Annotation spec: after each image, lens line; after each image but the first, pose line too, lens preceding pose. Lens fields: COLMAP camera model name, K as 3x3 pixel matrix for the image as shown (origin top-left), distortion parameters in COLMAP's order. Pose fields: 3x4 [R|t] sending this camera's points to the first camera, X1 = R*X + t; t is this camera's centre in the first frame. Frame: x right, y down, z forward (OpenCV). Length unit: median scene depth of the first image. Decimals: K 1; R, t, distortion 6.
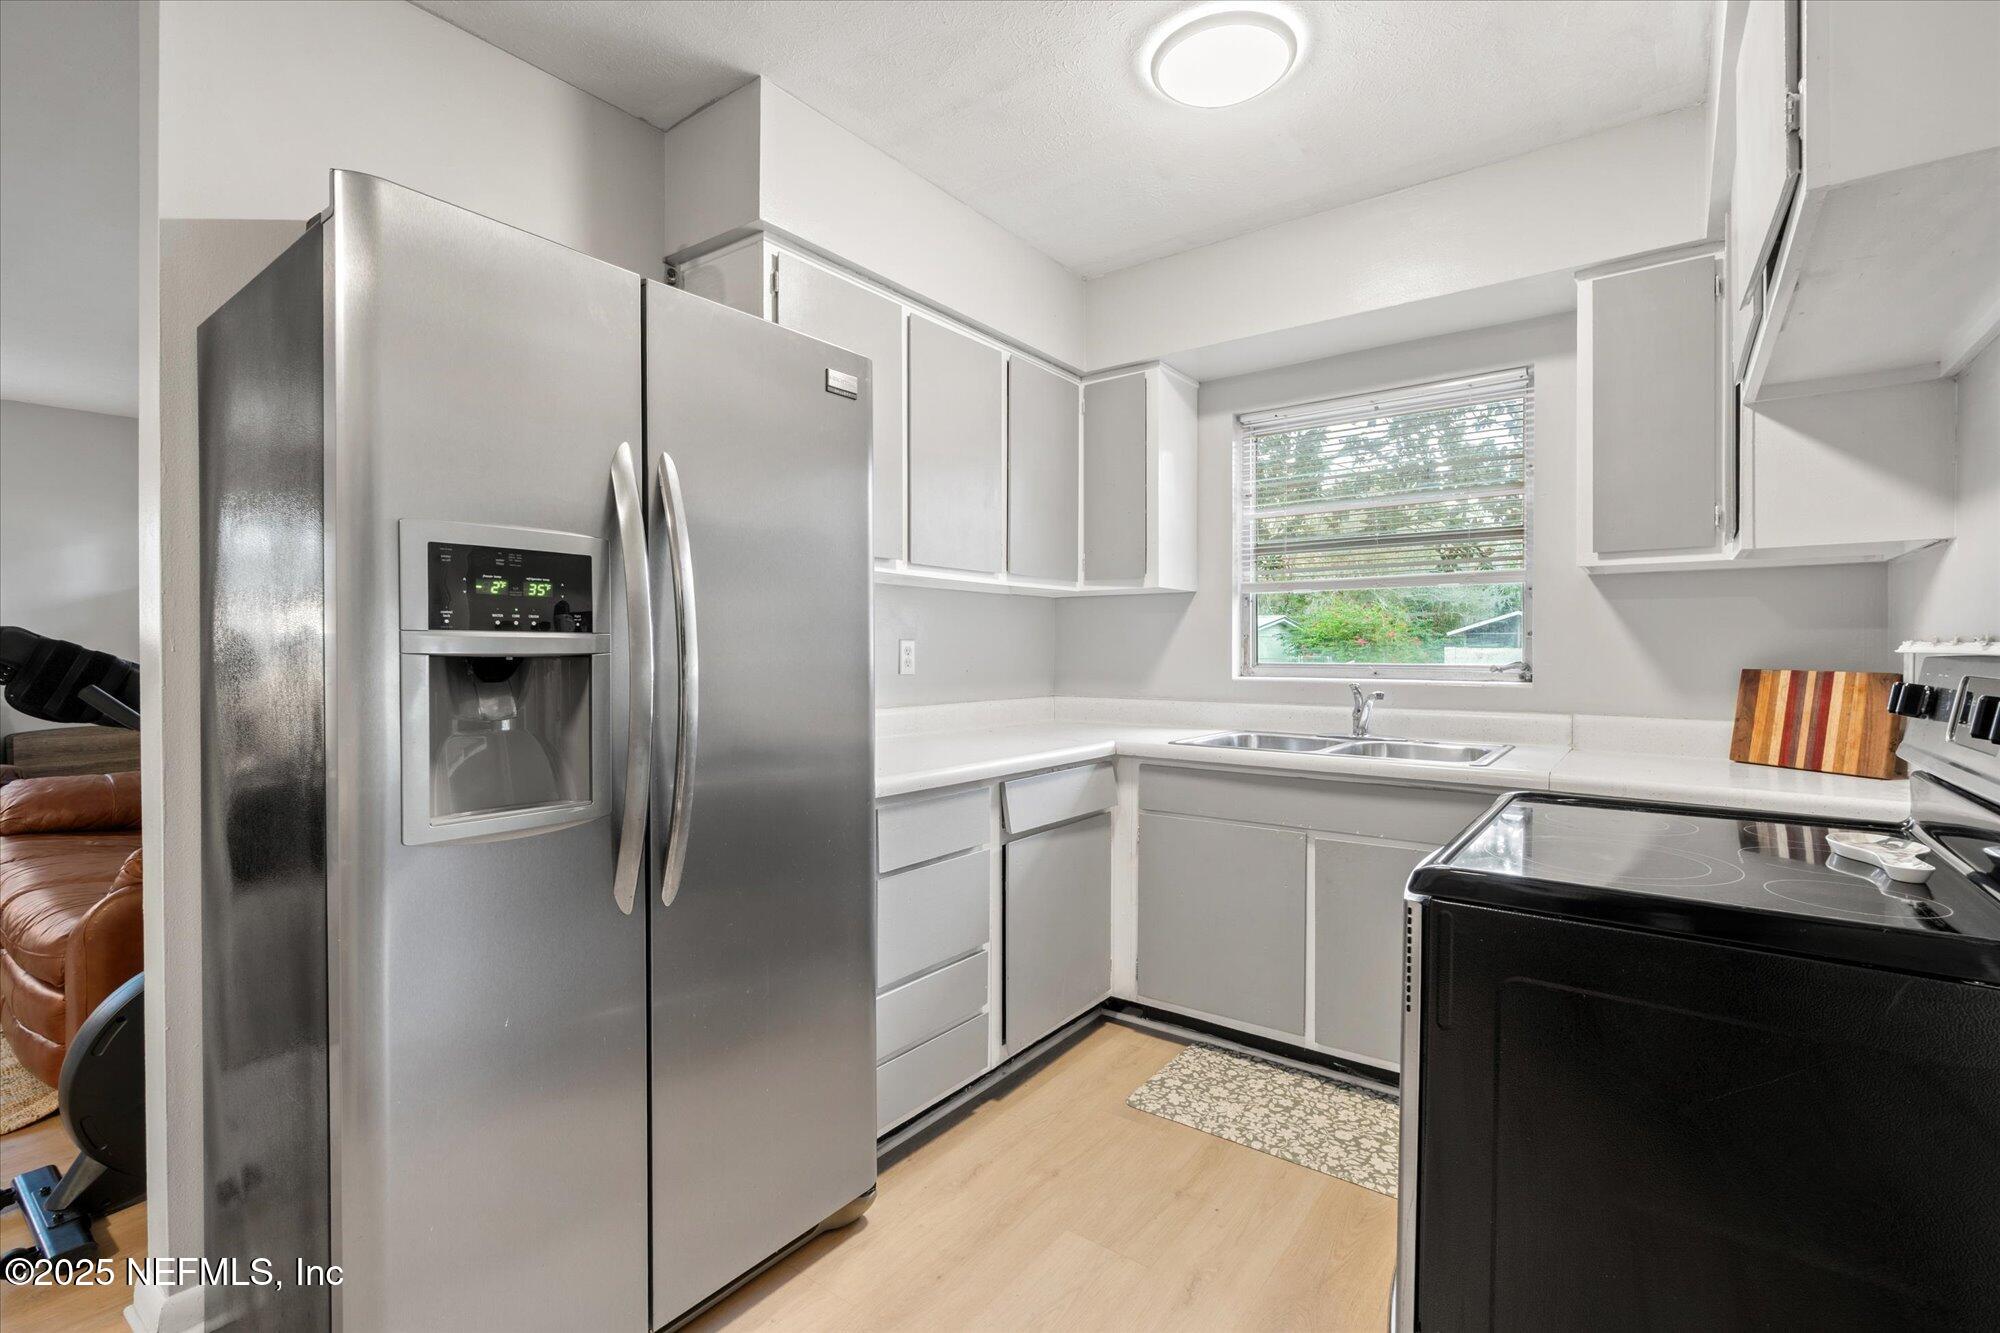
lens RADIAL K [[896.6, 0, 1001.4], [0, 896.6, 654.1], [0, 0, 1]] dist [-0.007208, 0.001248]
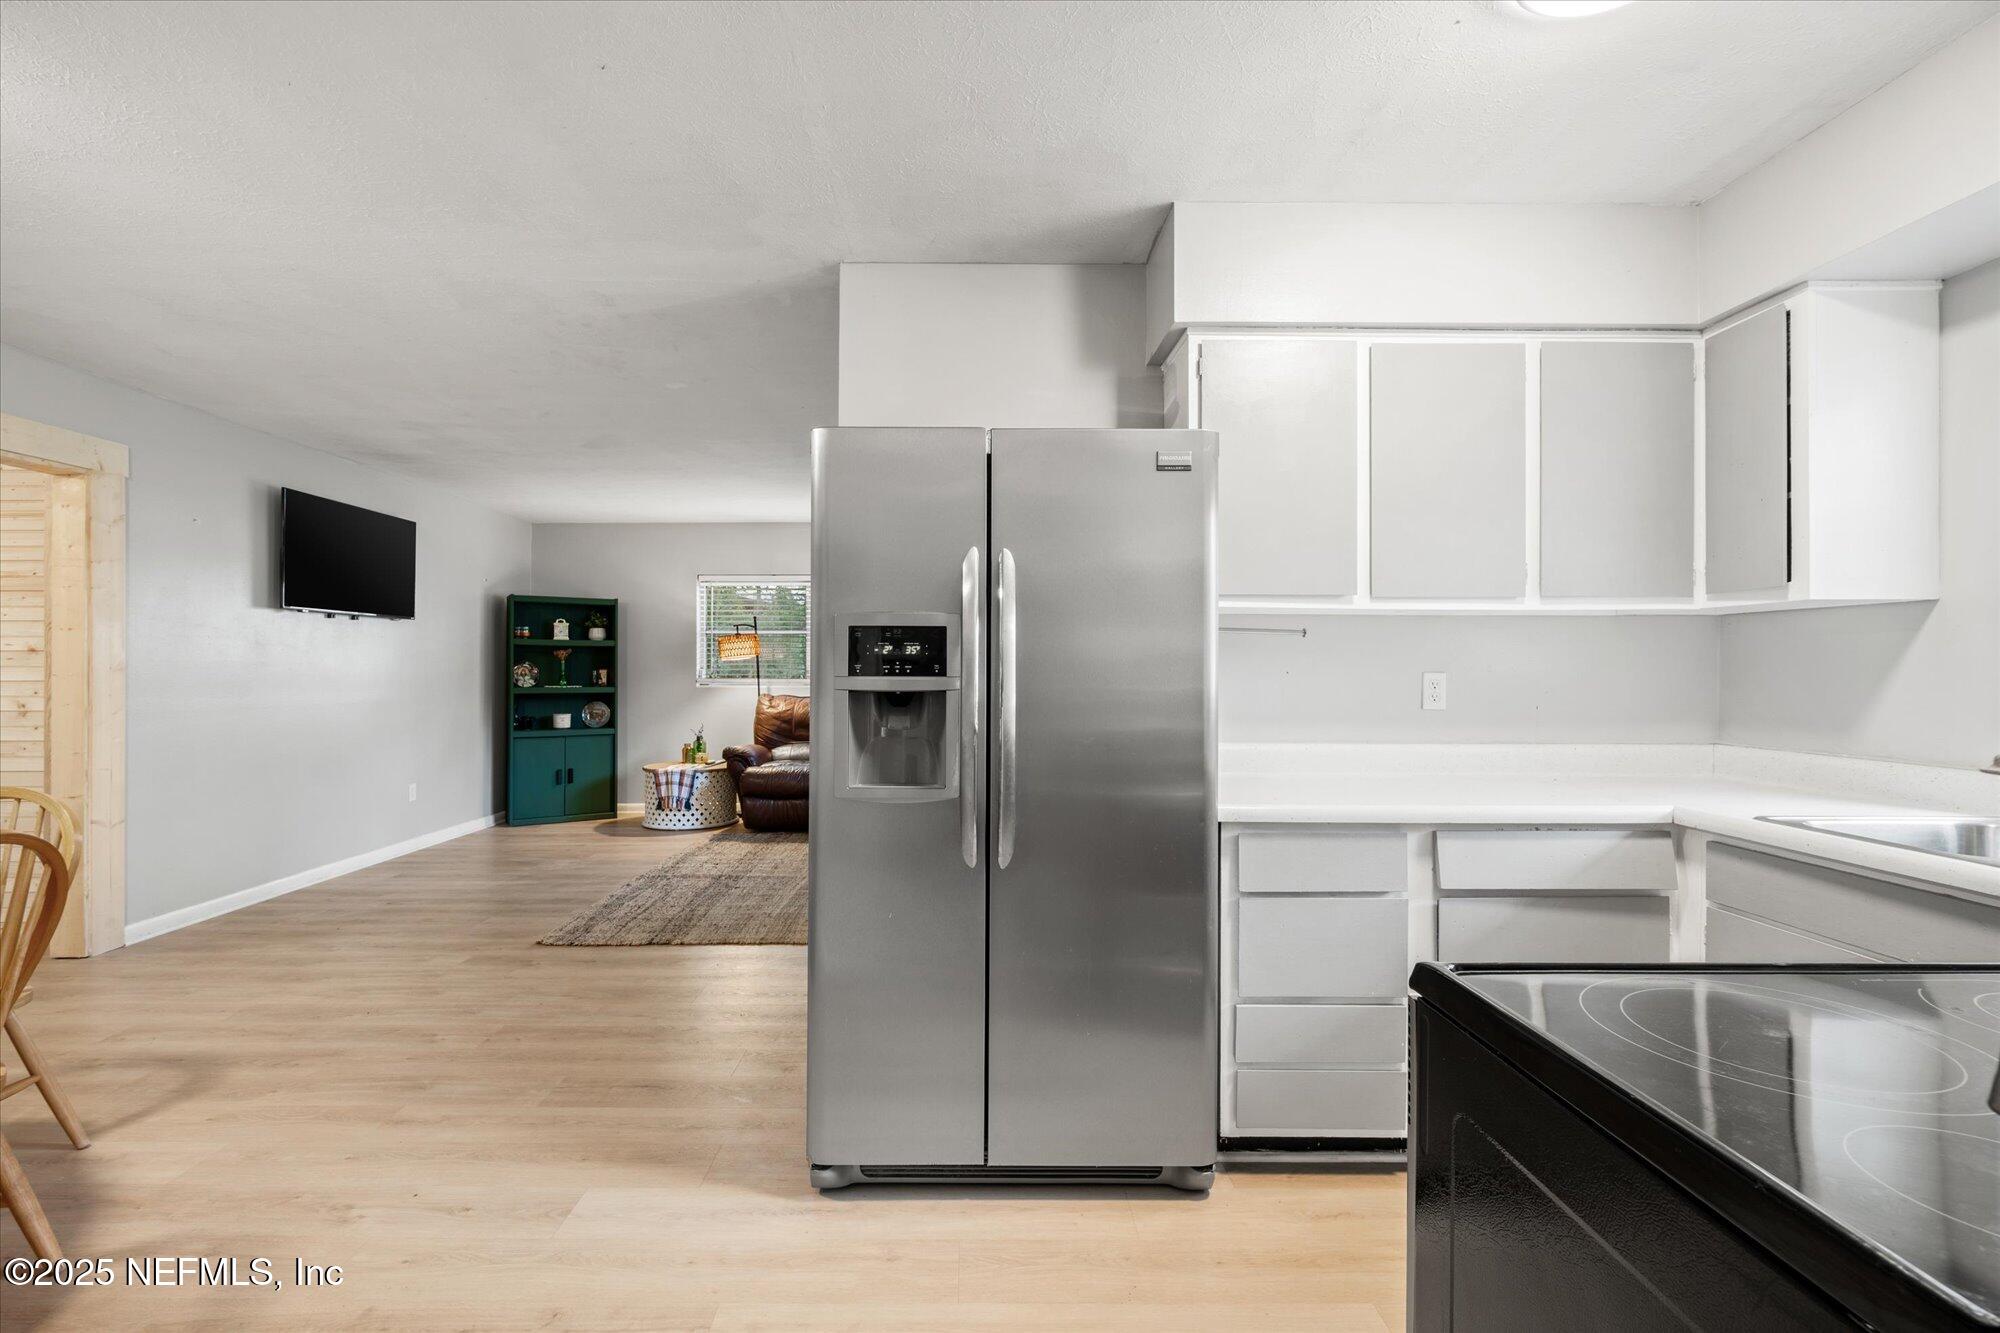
lens RADIAL K [[896.6, 0, 999.9], [0, 896.6, 666.0], [0, 0, 1]] dist [-0.007208, 0.001248]
pose [[0.605582, -0.000372, -0.795783, 0.523787], [-0.005750, 0.999972, -0.004844, -0.022408], [0.795762, 0.007509, 0.605563, 0.096201]]
